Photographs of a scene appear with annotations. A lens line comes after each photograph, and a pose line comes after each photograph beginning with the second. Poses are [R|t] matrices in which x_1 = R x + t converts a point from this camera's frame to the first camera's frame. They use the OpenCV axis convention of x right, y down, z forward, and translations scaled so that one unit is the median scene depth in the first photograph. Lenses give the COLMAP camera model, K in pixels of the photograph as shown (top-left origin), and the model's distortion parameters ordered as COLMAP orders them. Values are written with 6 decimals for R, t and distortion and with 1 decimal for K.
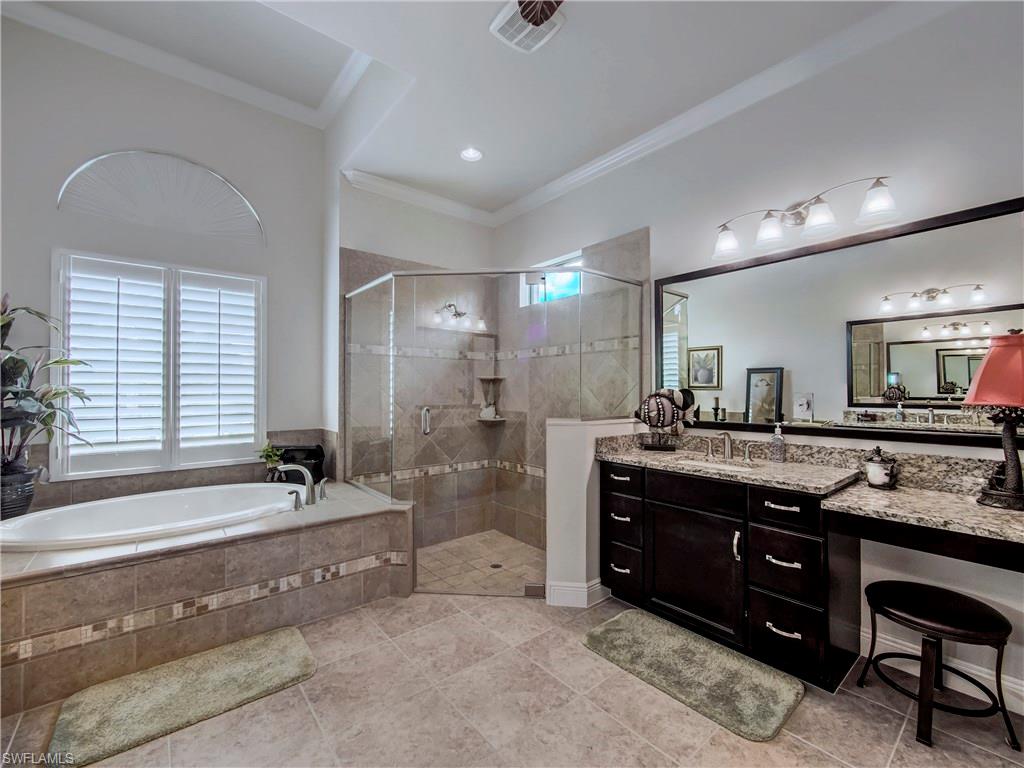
lens RADIAL K [[442.7, 0, 512.6], [0, 442.7, 384.4], [0, 0, 1]] dist [-0.004265, -0.000661]
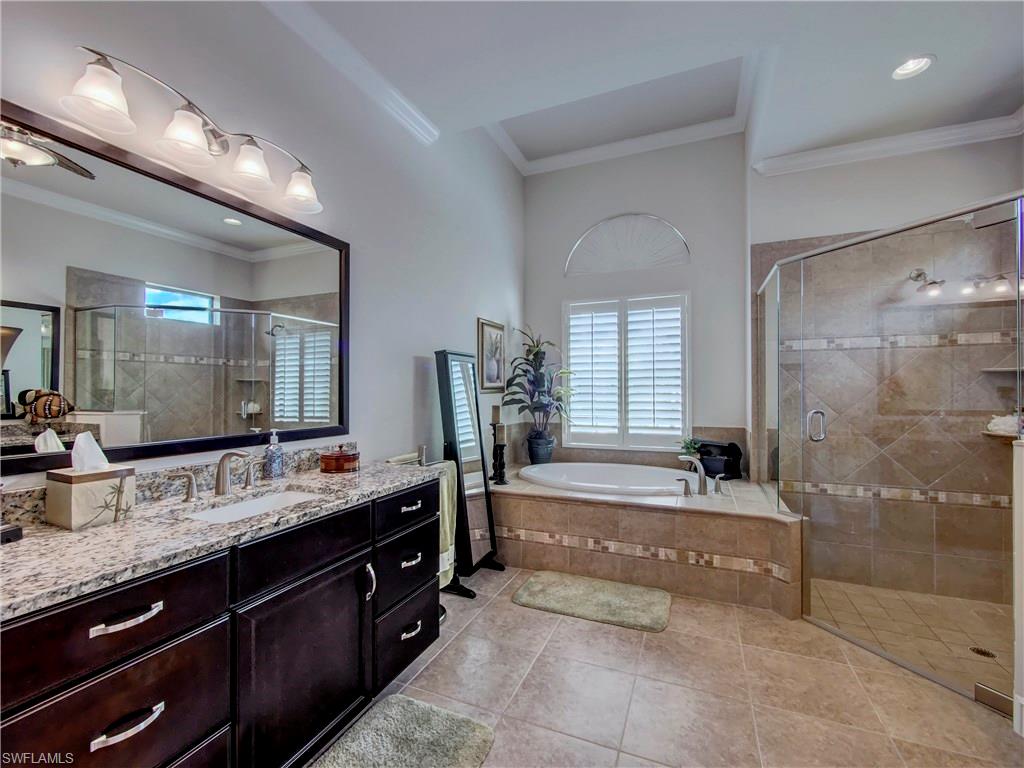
lens RADIAL K [[442.7, 0, 509.6], [0, 442.7, 387.4], [0, 0, 1]] dist [-0.004265, -0.000661]
pose [[0.454999, -0.007104, -0.890464, 0.342347], [0.013863, 0.999904, -0.000894, 0.001034], [0.890384, -0.011938, 0.455053, 0.095688]]
